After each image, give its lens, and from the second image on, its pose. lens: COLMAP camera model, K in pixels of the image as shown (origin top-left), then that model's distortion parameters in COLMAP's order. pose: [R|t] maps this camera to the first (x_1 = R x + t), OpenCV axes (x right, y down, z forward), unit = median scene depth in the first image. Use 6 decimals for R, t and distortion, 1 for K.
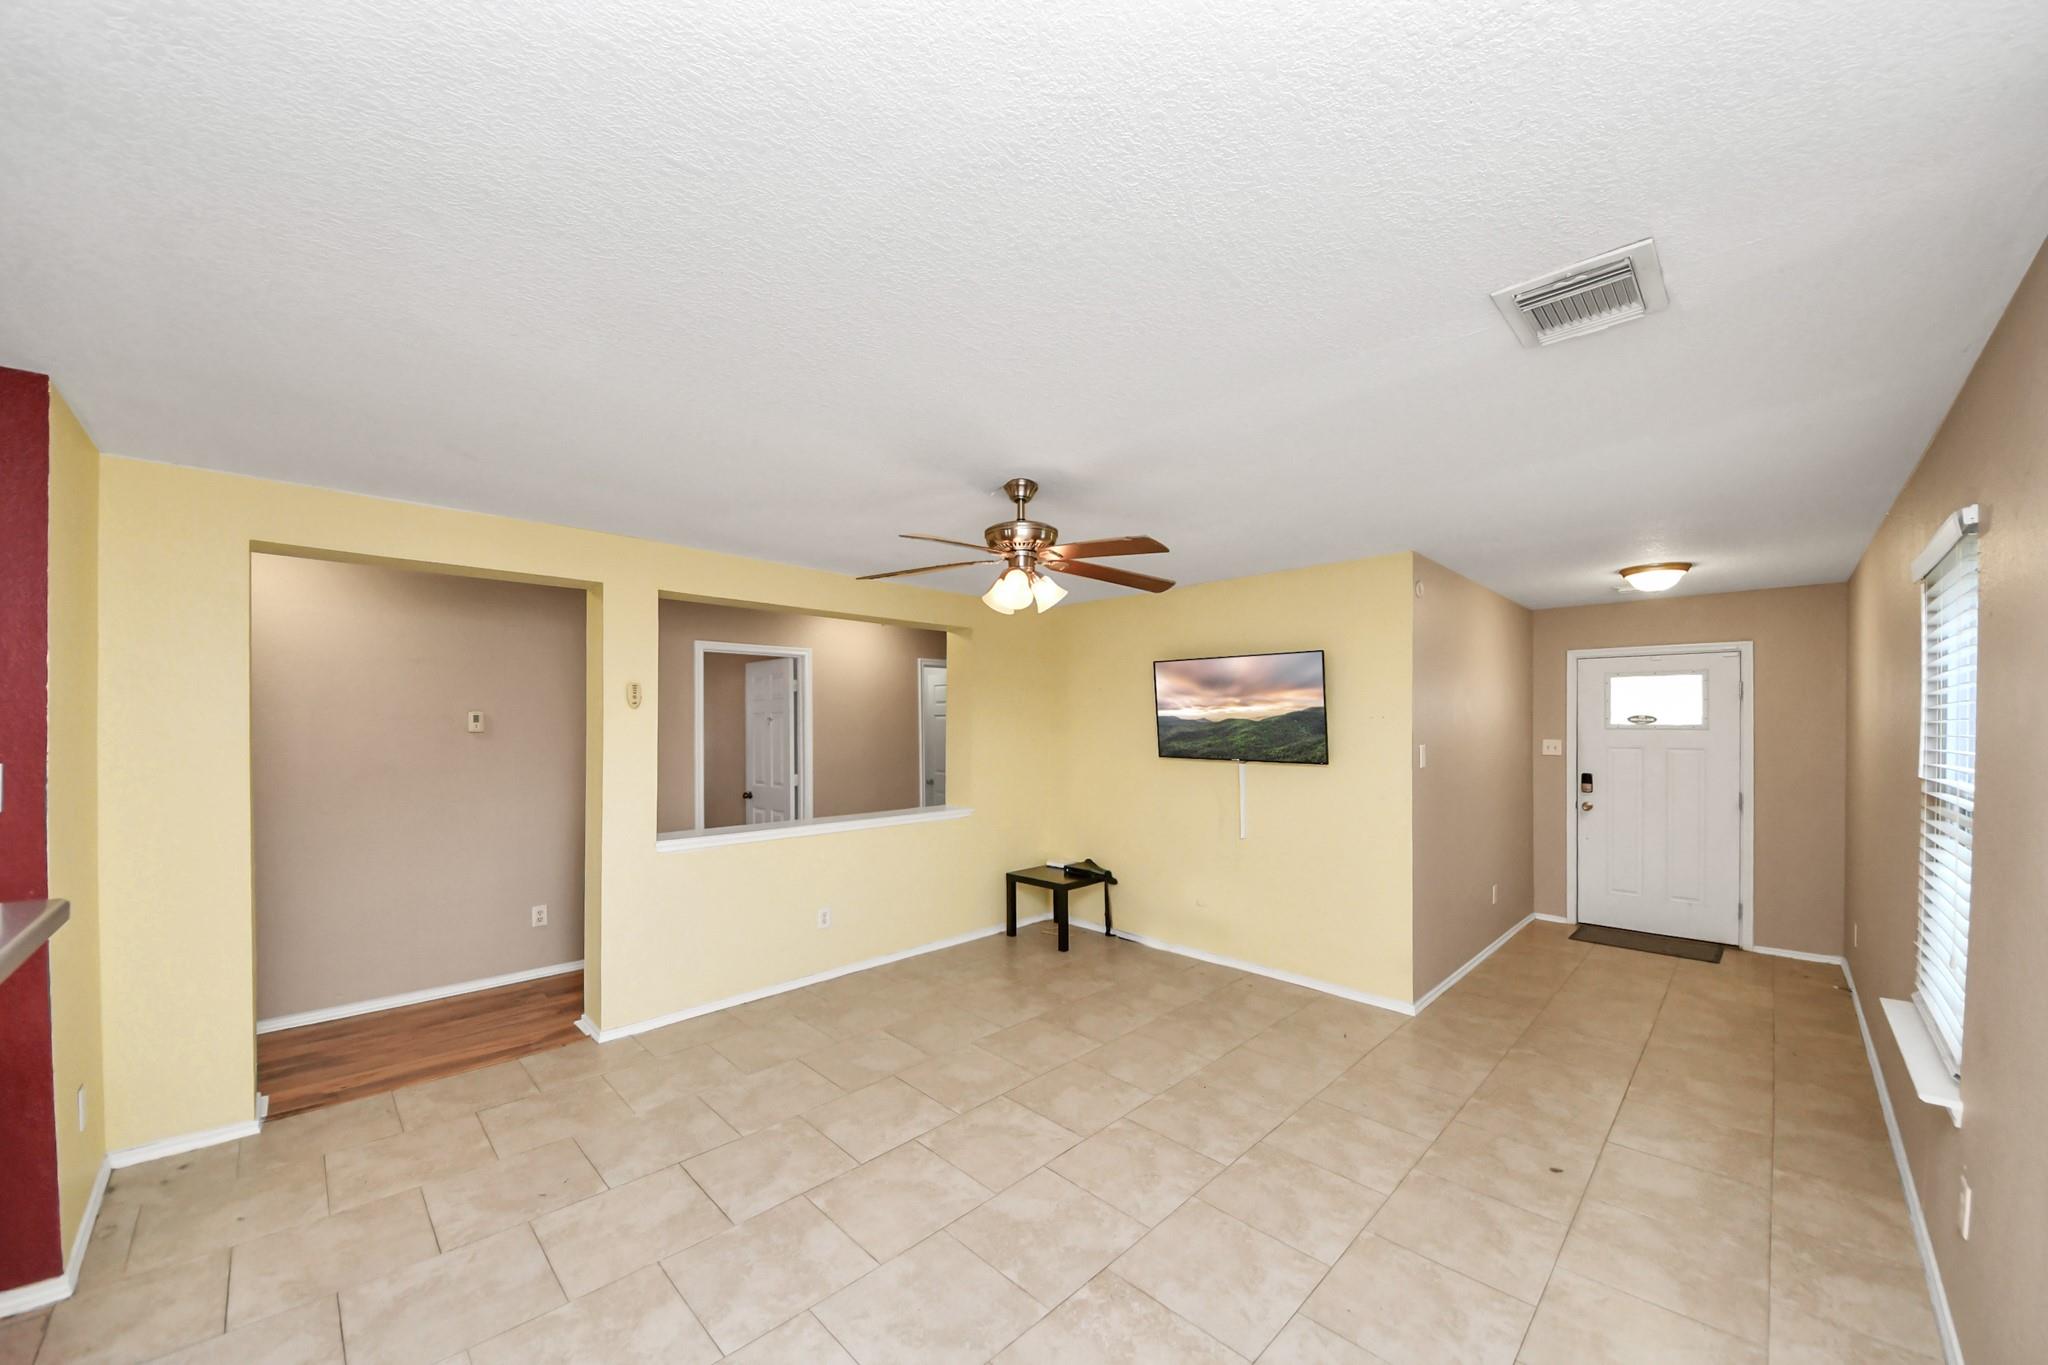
lens RADIAL K [[731.4, 0, 1024.0], [0, 731.4, 682.5], [0, 0, 1]] dist [0.050478, -0.030782]
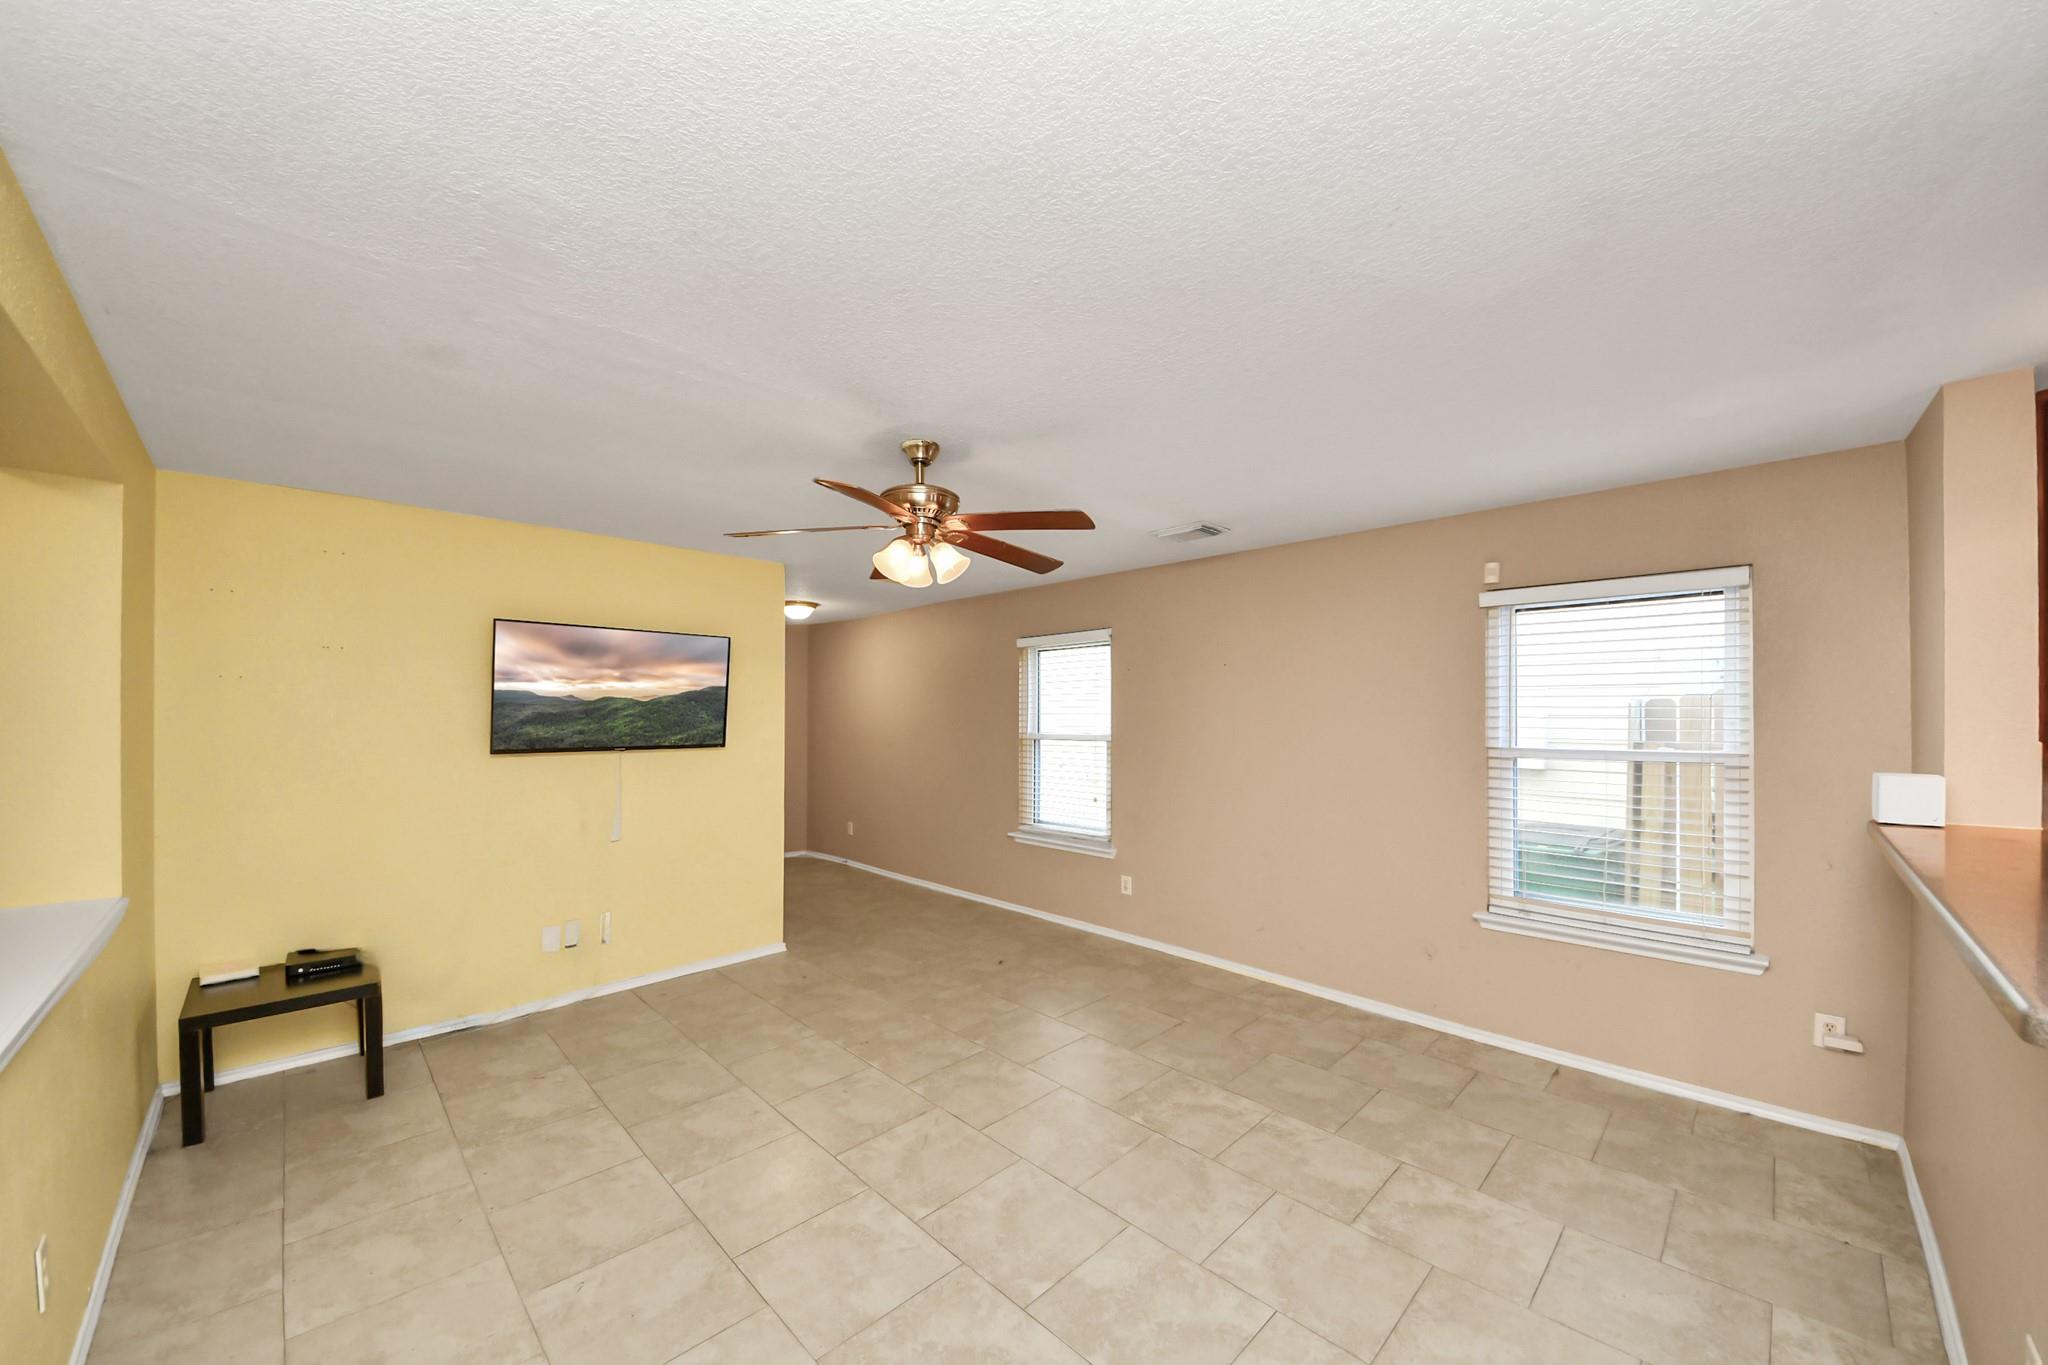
lens RADIAL K [[751.0, 0, 1020.8], [0, 751.0, 709.4], [0, 0, 1]] dist [-0.000471, -0.006537]
pose [[-0.013436, -0.002884, 0.999906, -0.625297], [-0.059902, 0.998202, 0.002074, 0.039149], [-0.998114, -0.059869, -0.013585, 0.614314]]
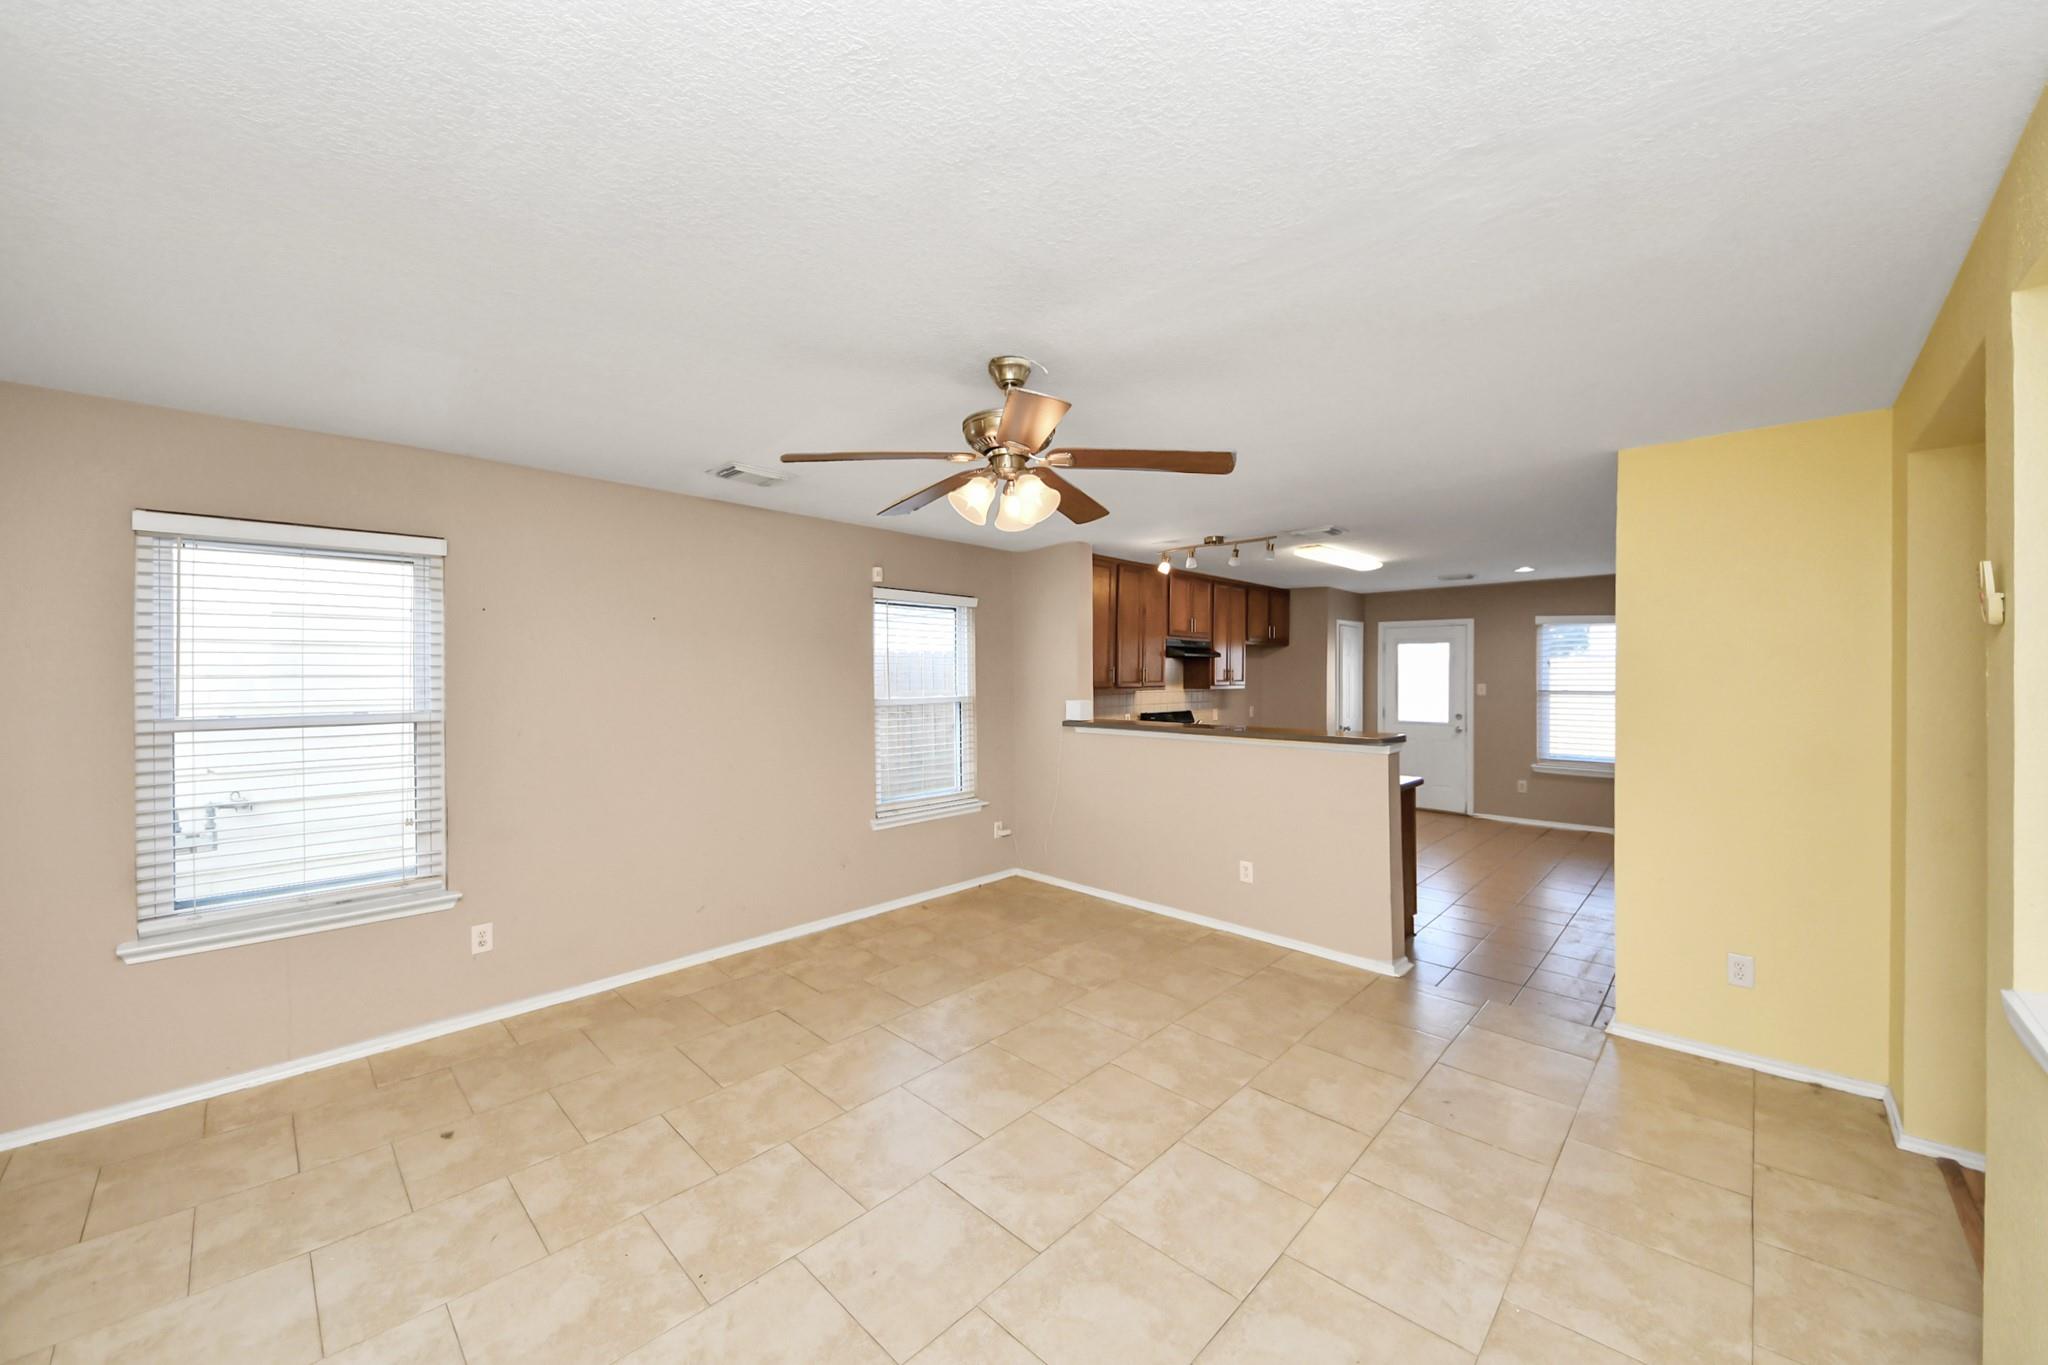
lens RADIAL K [[731.4, 0, 1024.0], [0, 731.4, 682.5], [0, 0, 1]] dist [0.050478, -0.030782]
pose [[-0.999422, -0.002689, -0.033886, 0.005566], [-0.001200, 0.999035, -0.043898, 0.073217], [0.033971, -0.043832, -0.998461, 1.213091]]
